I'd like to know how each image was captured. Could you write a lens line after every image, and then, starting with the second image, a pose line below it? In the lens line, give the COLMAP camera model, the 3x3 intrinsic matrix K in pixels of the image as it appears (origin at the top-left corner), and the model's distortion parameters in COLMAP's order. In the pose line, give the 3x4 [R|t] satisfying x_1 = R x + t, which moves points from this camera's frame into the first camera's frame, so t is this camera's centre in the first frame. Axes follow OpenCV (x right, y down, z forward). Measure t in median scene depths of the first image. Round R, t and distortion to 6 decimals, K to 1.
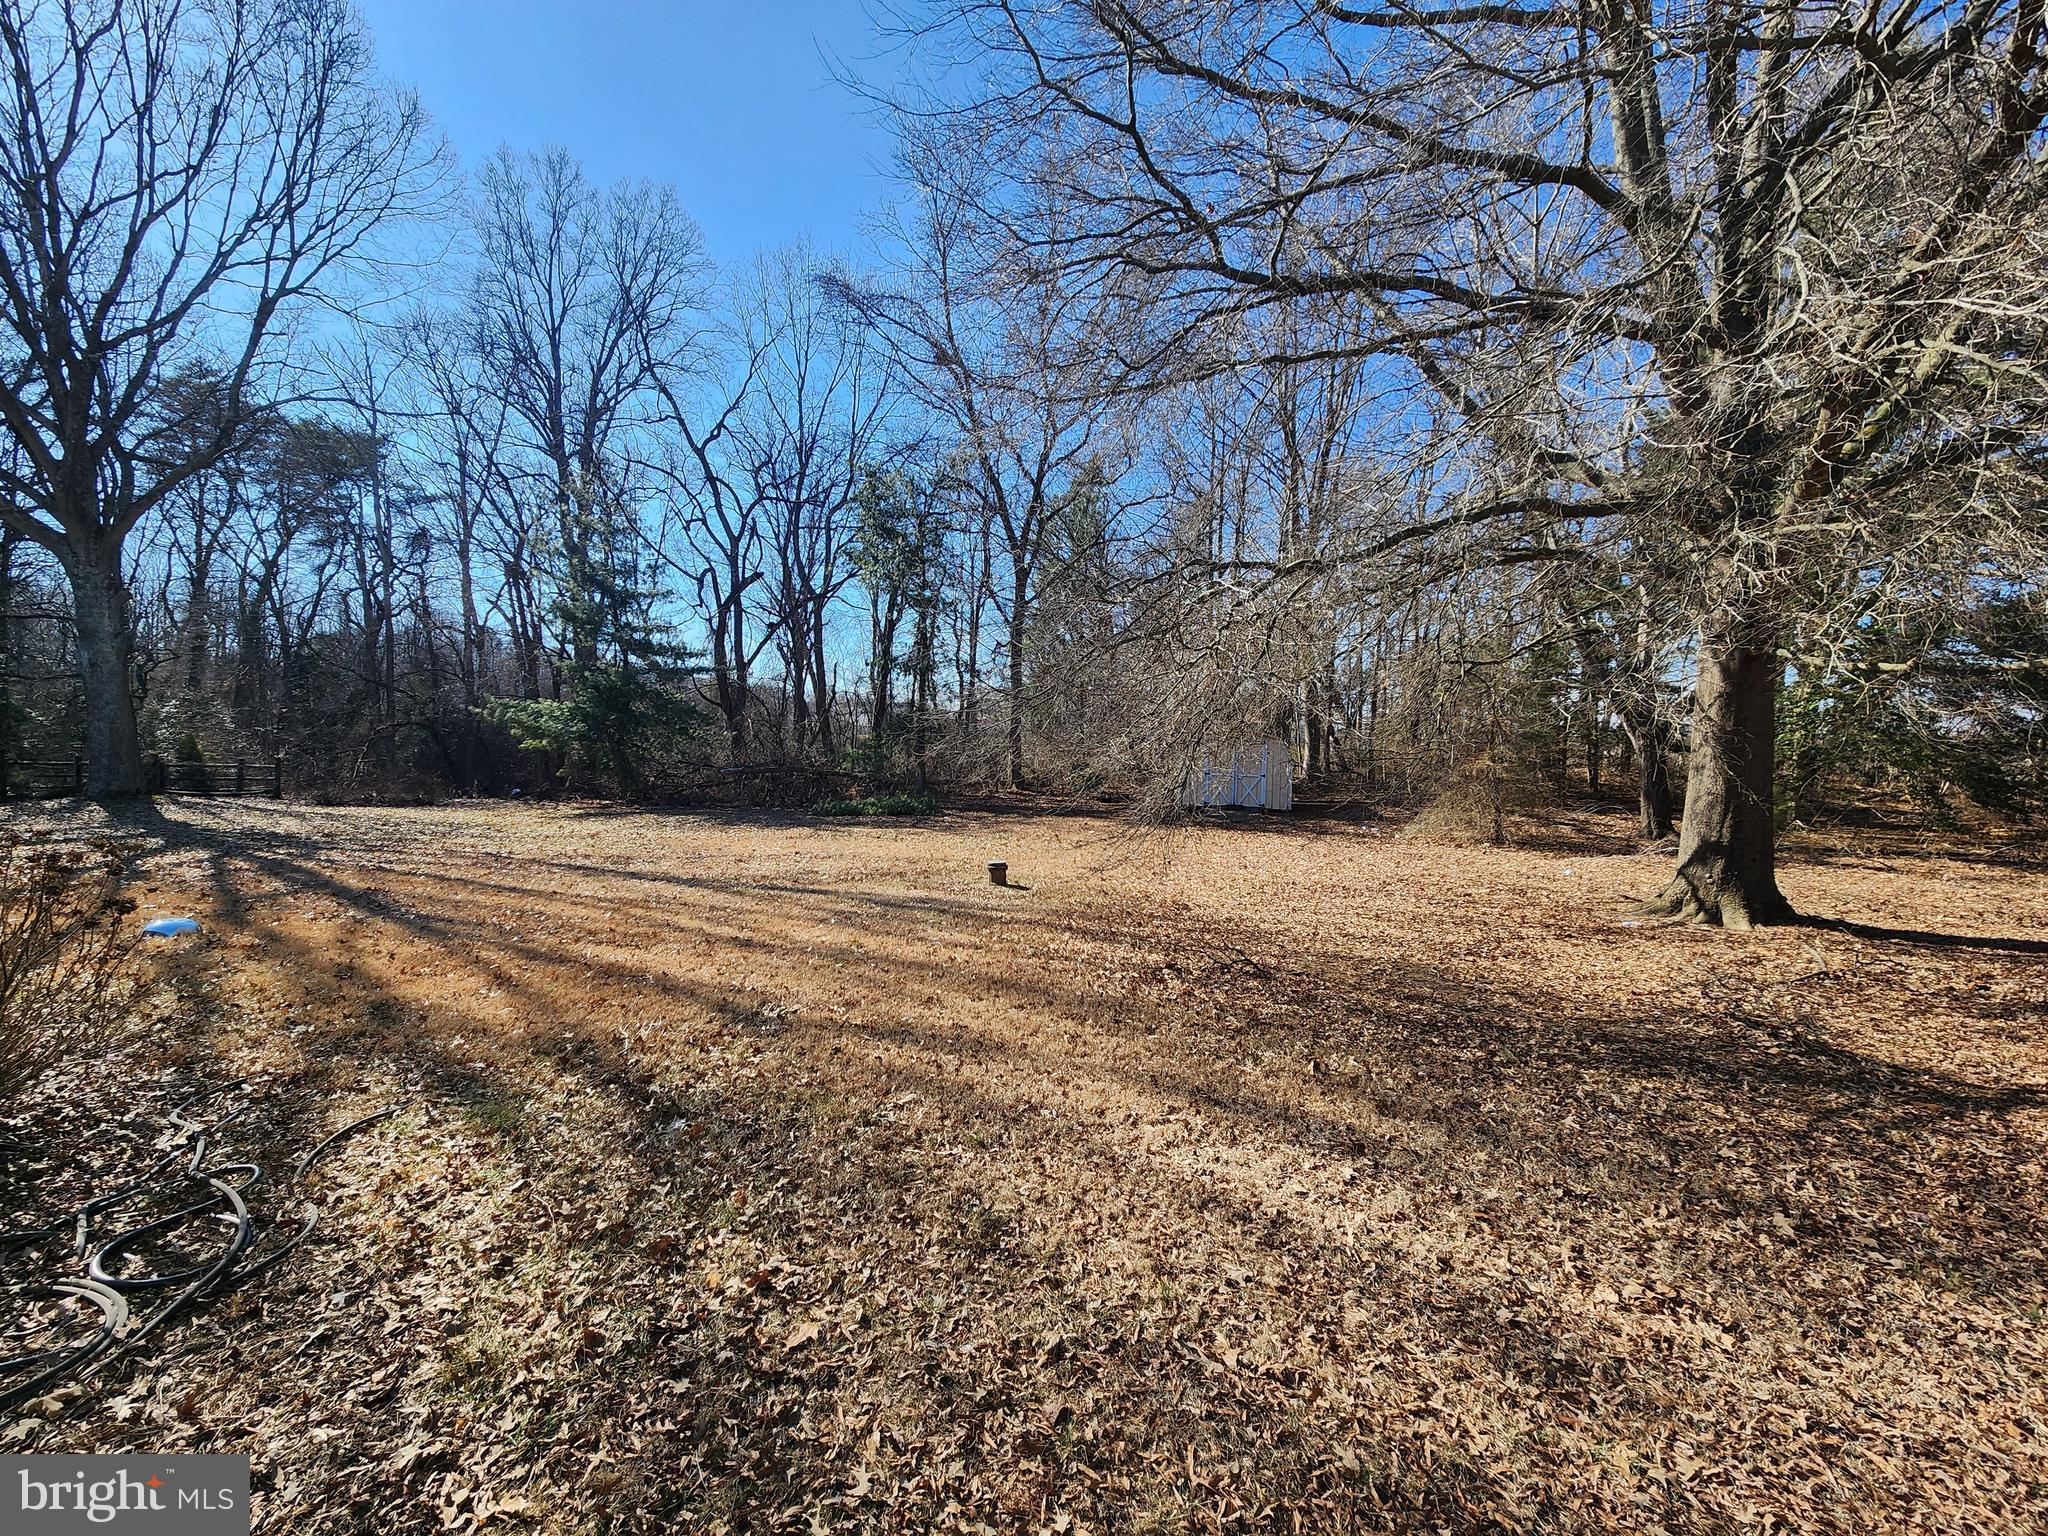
lens RADIAL K [[845.7, 0, 1027.0], [0, 845.7, 766.9], [0, 0, 1]] dist [0.004329, 0.000681]
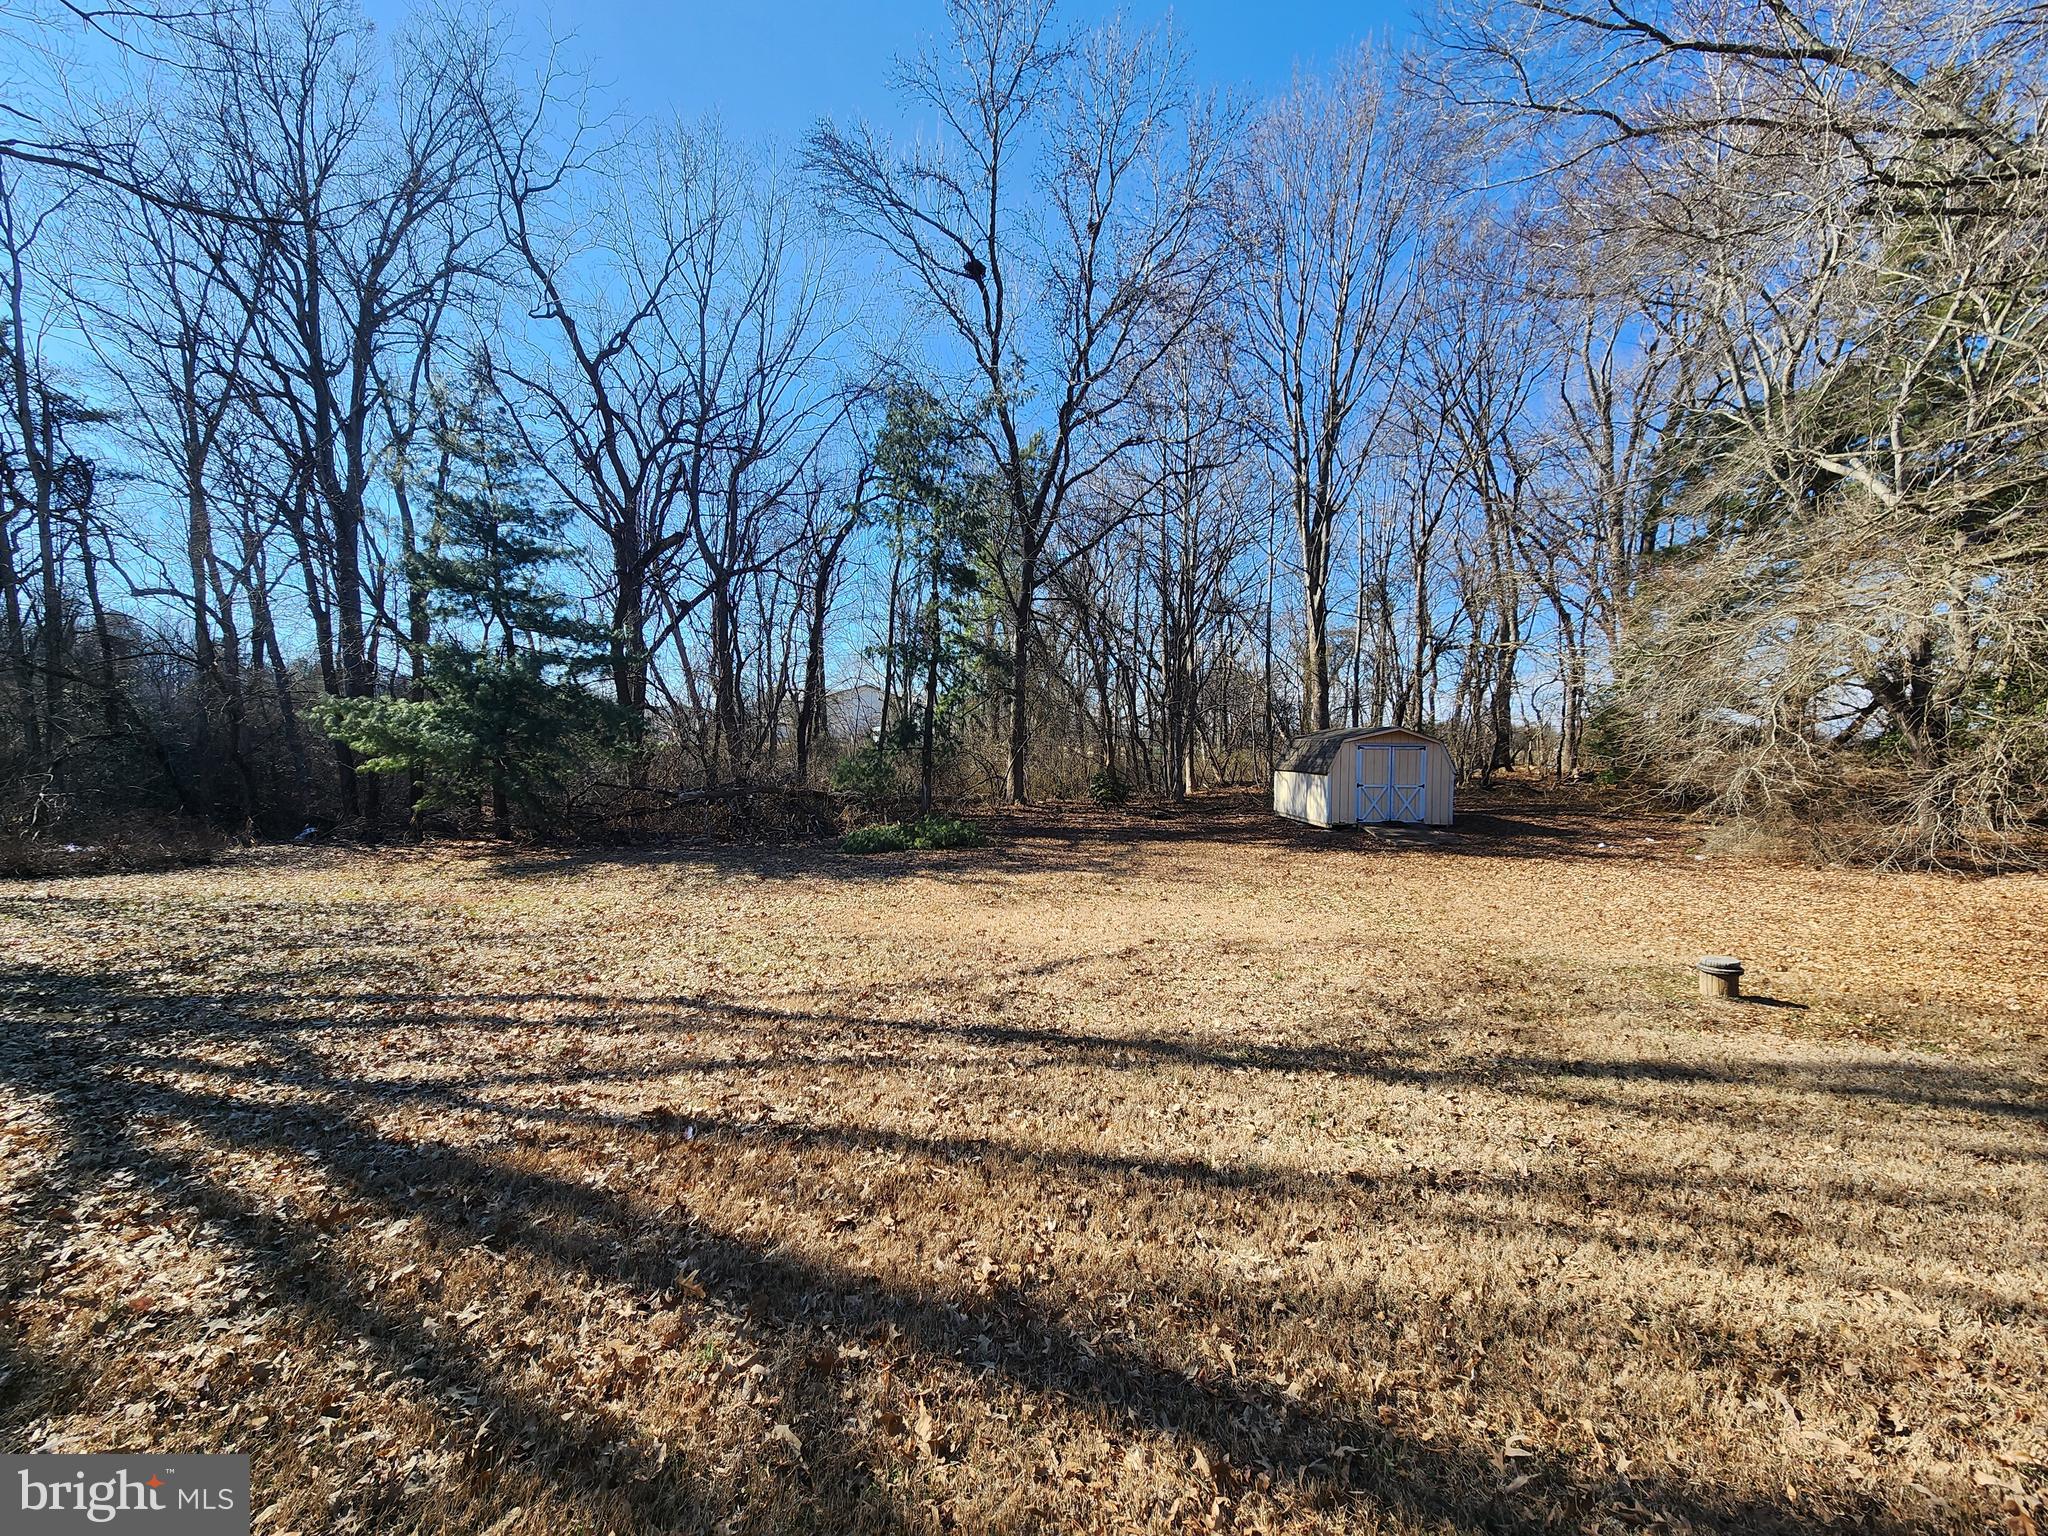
lens RADIAL K [[845.7, 0, 1022.0], [0, 845.7, 762.2], [0, 0, 1]] dist [0.004329, 0.000681]
pose [[0.966263, -0.018244, 0.256910, -0.251211], [0.020819, 0.999757, -0.007304, -0.012387], [-0.256715, 0.012406, 0.966408, 0.209652]]
